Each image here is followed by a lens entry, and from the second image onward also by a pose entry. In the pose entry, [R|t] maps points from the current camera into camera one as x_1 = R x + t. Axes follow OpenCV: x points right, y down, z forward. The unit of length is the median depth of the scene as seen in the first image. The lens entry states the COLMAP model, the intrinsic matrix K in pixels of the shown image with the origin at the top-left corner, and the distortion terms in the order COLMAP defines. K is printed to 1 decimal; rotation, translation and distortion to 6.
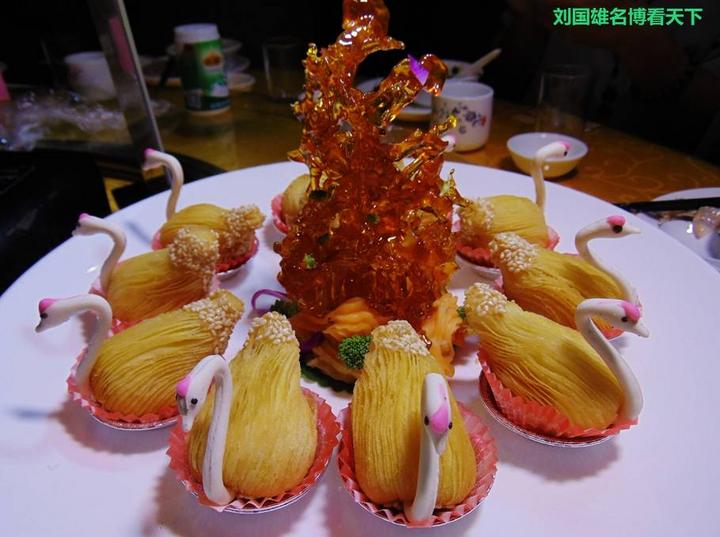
lens RADIAL K [[585.7, 0, 357.3], [0, 585.7, 269.9], [0, 0, 1]] dist [-0.019926, 0.025707]
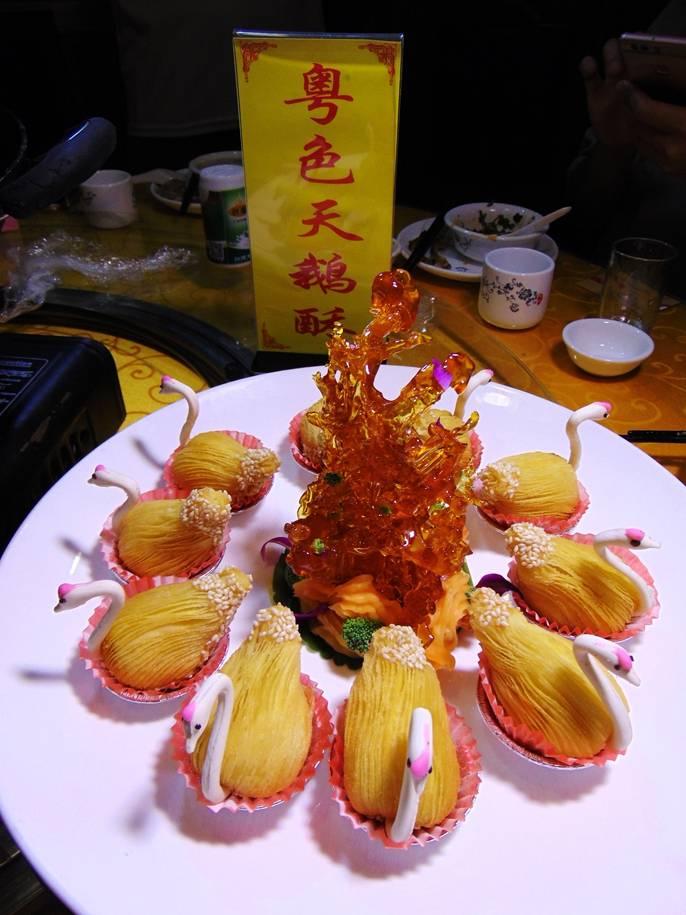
lens RADIAL K [[671.6, 0, 347.1], [0, 671.6, 455.3], [0, 0, 1]] dist [-0.022103, 0.031714]
pose [[0.995071, 0.078436, -0.060673, 0.026053], [-0.073391, 0.993981, 0.081332, -0.288888], [0.066687, -0.076479, 0.994839, -0.138262]]
